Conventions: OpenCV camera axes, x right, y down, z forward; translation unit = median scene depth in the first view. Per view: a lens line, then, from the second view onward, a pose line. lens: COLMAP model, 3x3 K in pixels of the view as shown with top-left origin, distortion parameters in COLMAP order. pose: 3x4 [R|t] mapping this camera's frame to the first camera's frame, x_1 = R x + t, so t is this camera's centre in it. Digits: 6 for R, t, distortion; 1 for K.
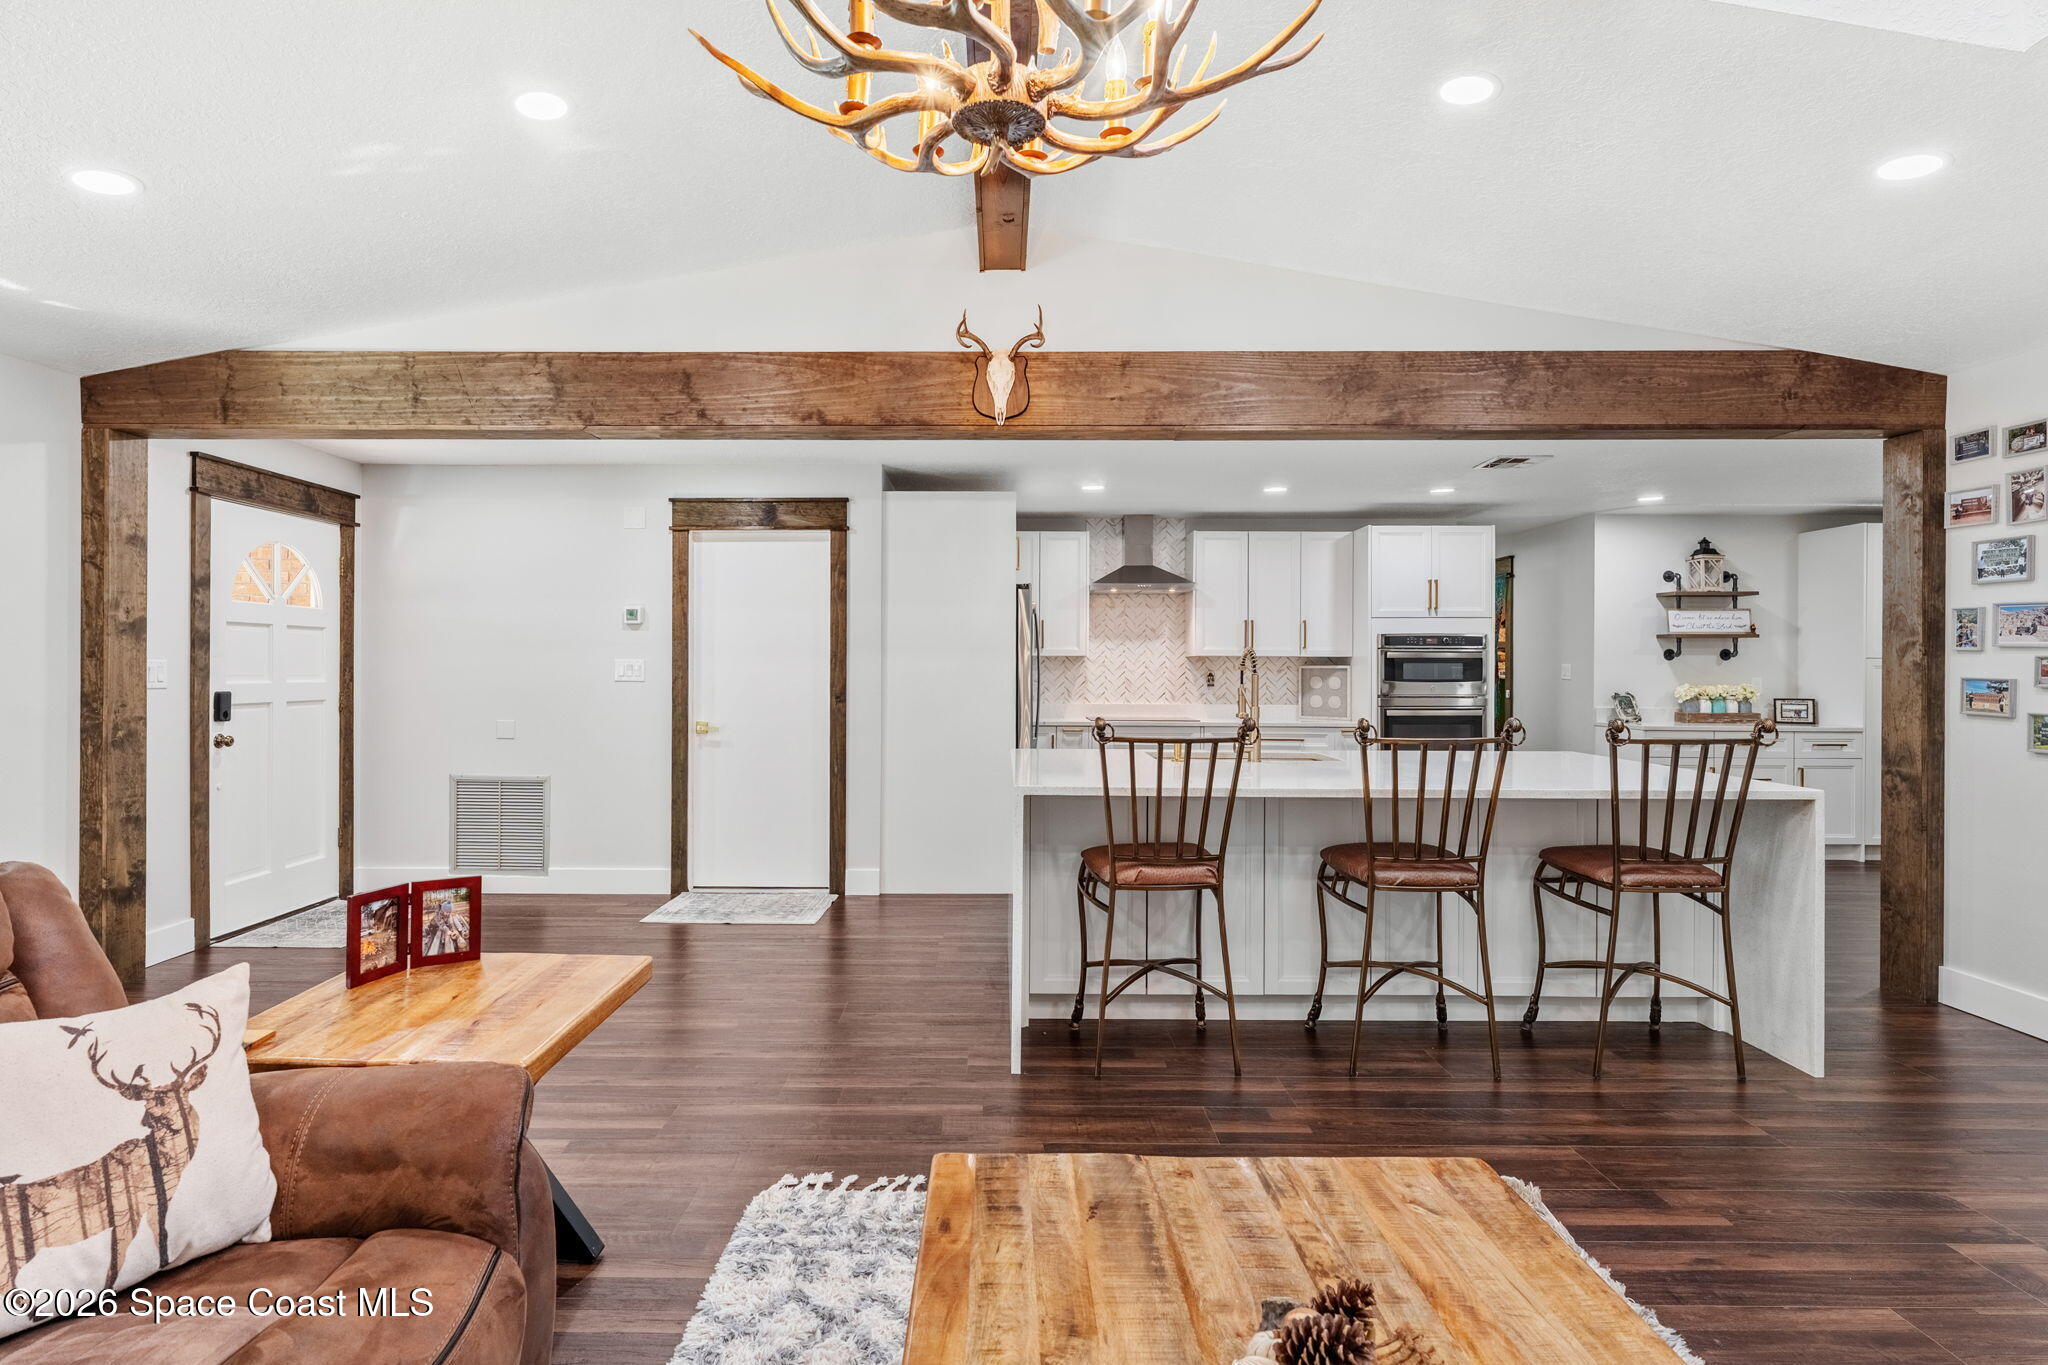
lens RADIAL K [[1102.5, 0, 1031.6], [0, 1102.5, 671.1], [0, 0, 1]] dist [0.000448, 0.000075]
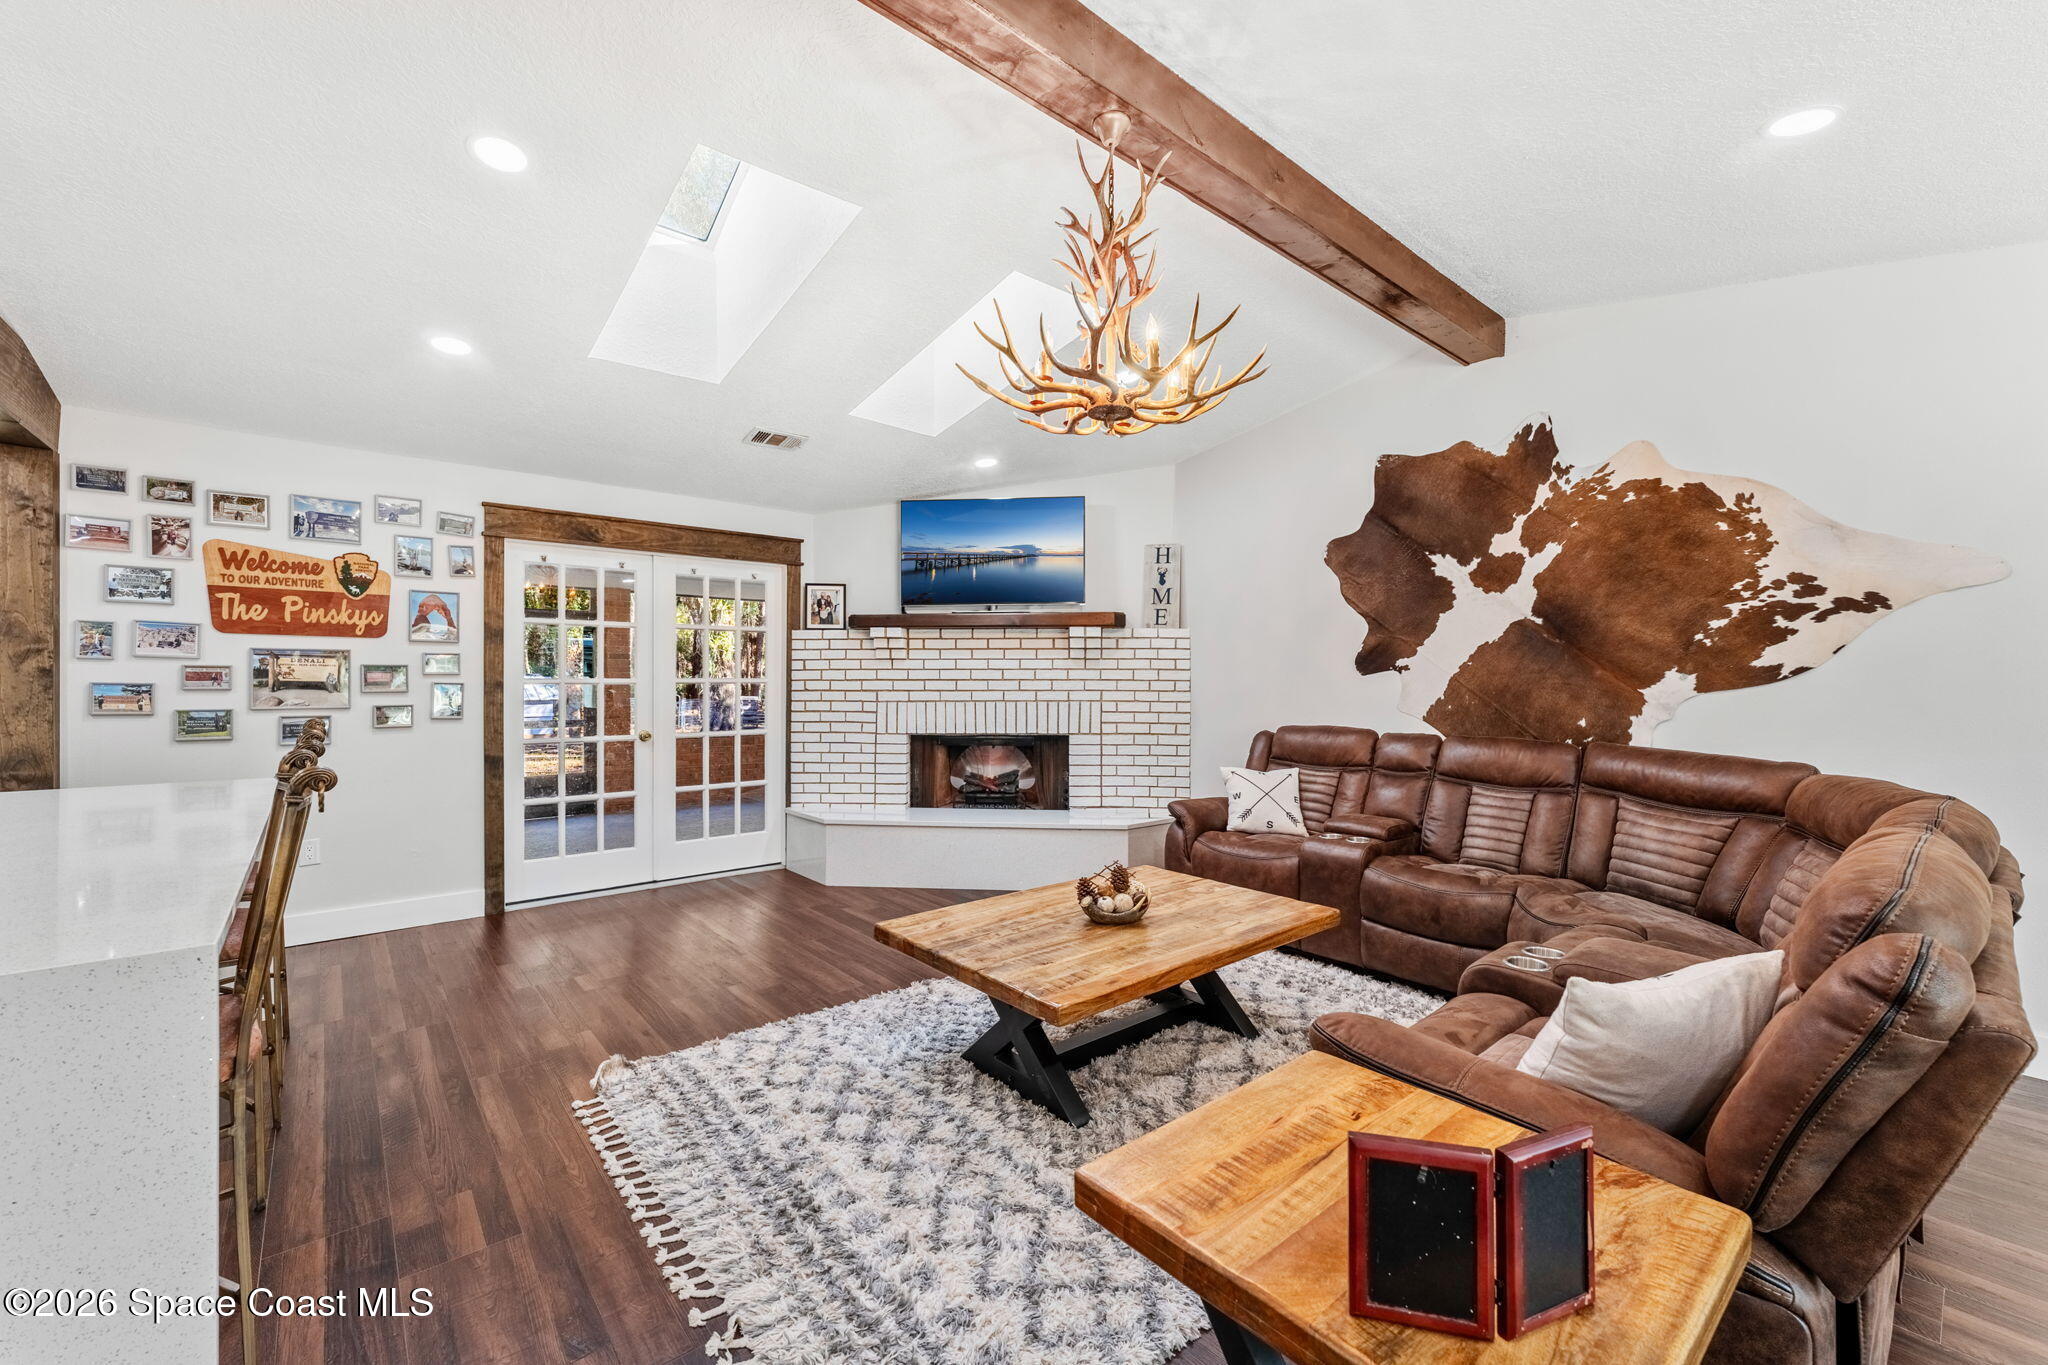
lens RADIAL K [[824.6, 0, 1029.6], [0, 824.6, 683.0], [0, 0, 1]] dist [0.001351, 0.000189]
pose [[-0.666224, -0.012235, 0.745651, -0.256051], [-0.003937, 0.999909, 0.012889, -0.004983], [-0.745741, 0.005651, -0.666212, 0.509287]]
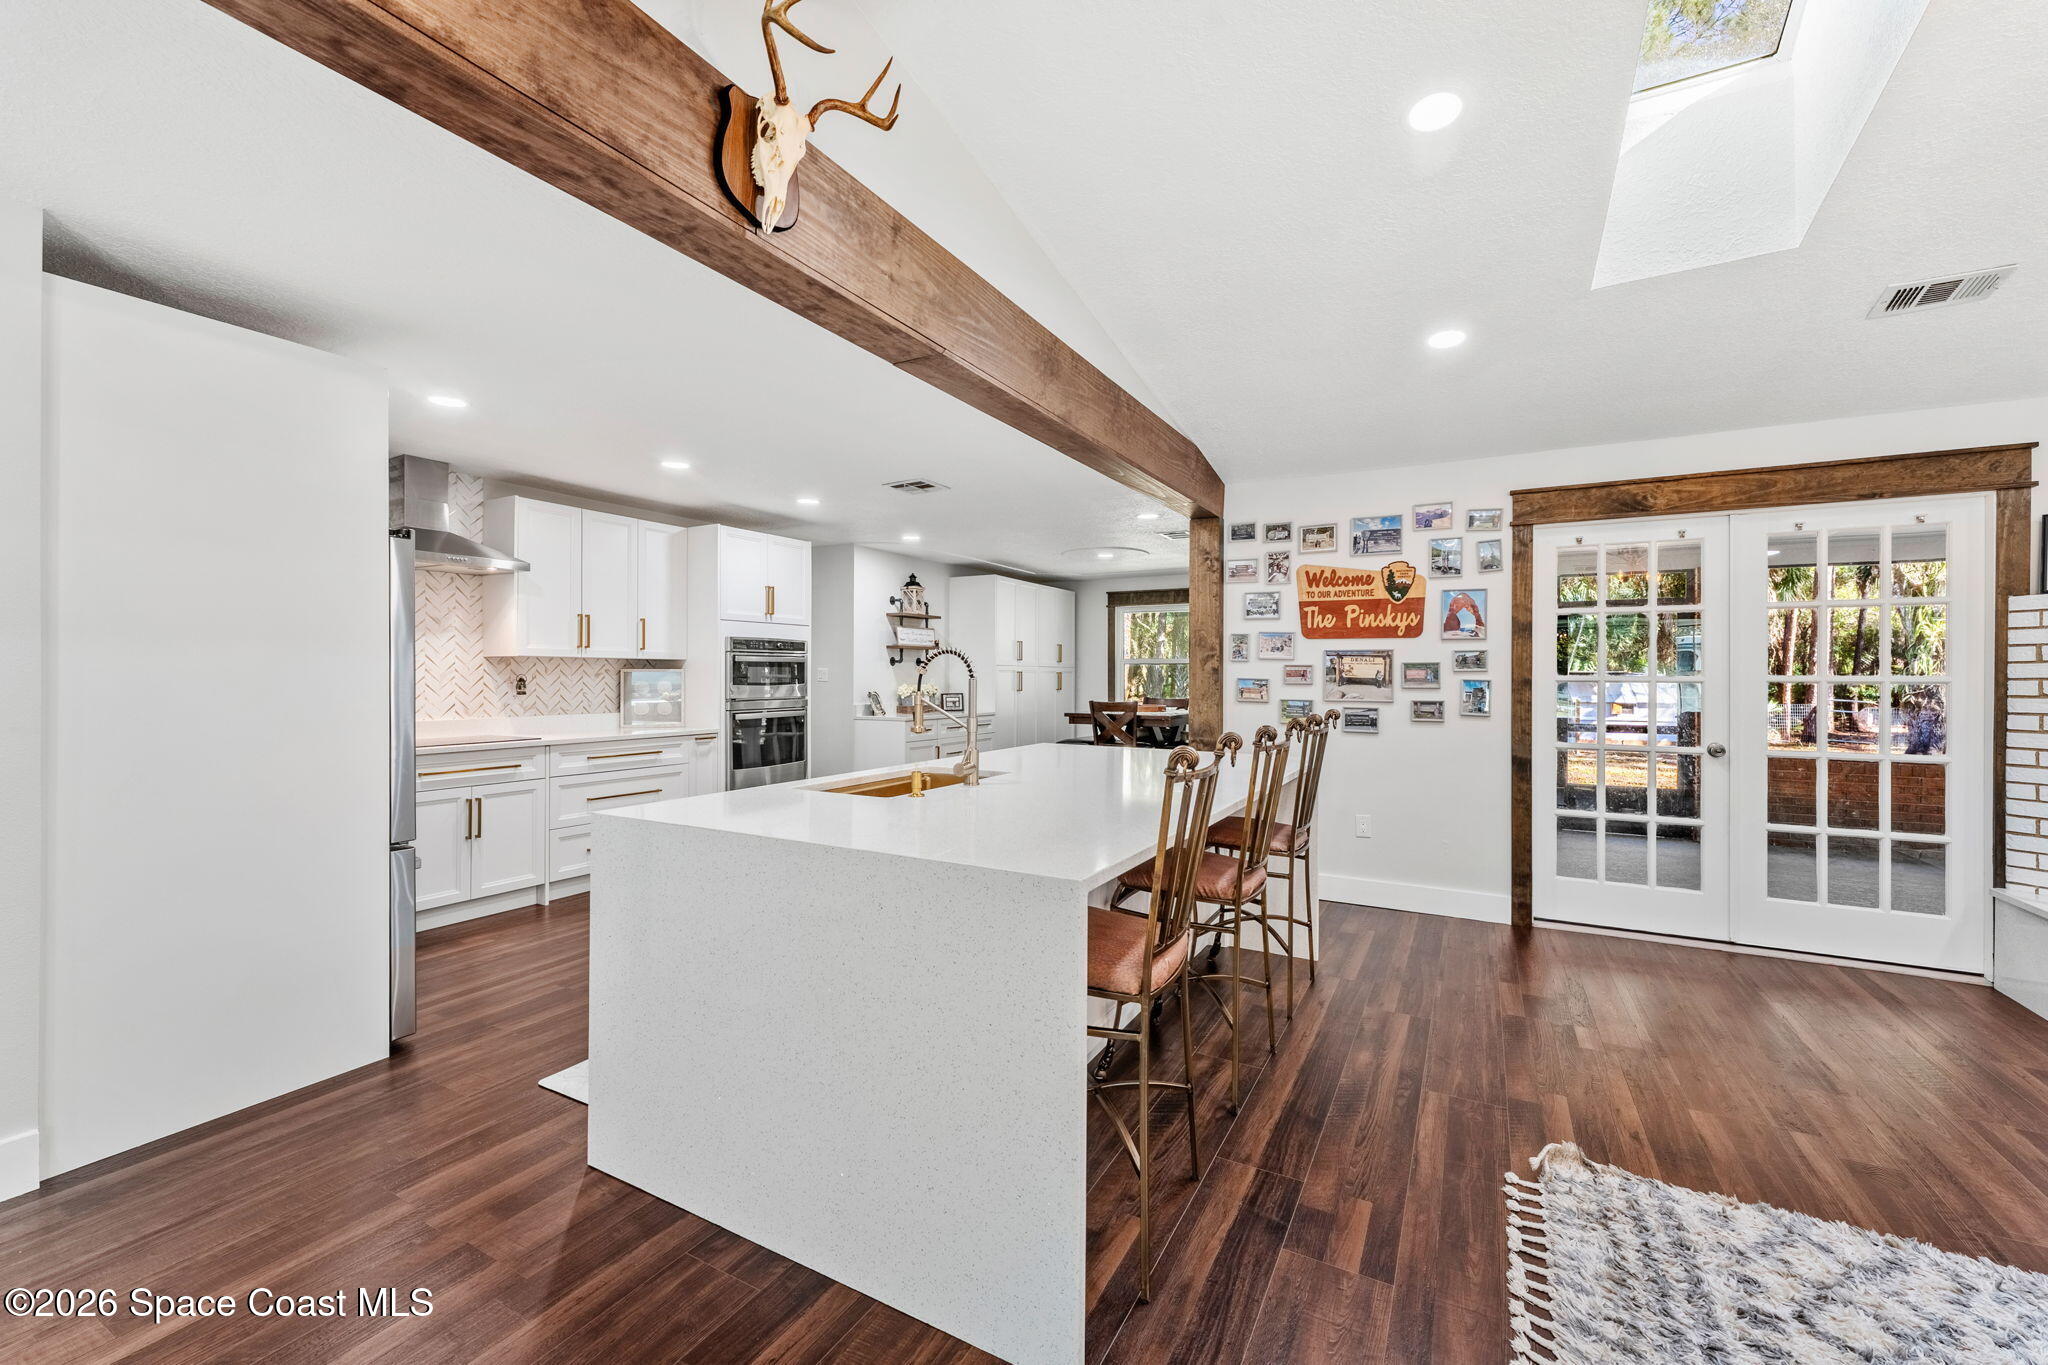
lens RADIAL K [[824.6, 0, 1019.5], [0, 824.6, 676.2], [0, 0, 1]] dist [0.001351, 0.000189]
pose [[0.472132, -0.004618, 0.881516, -0.208374], [0.001829, 0.999989, 0.004259, -0.001333], [-0.881526, -0.000399, 0.472135, 0.431007]]
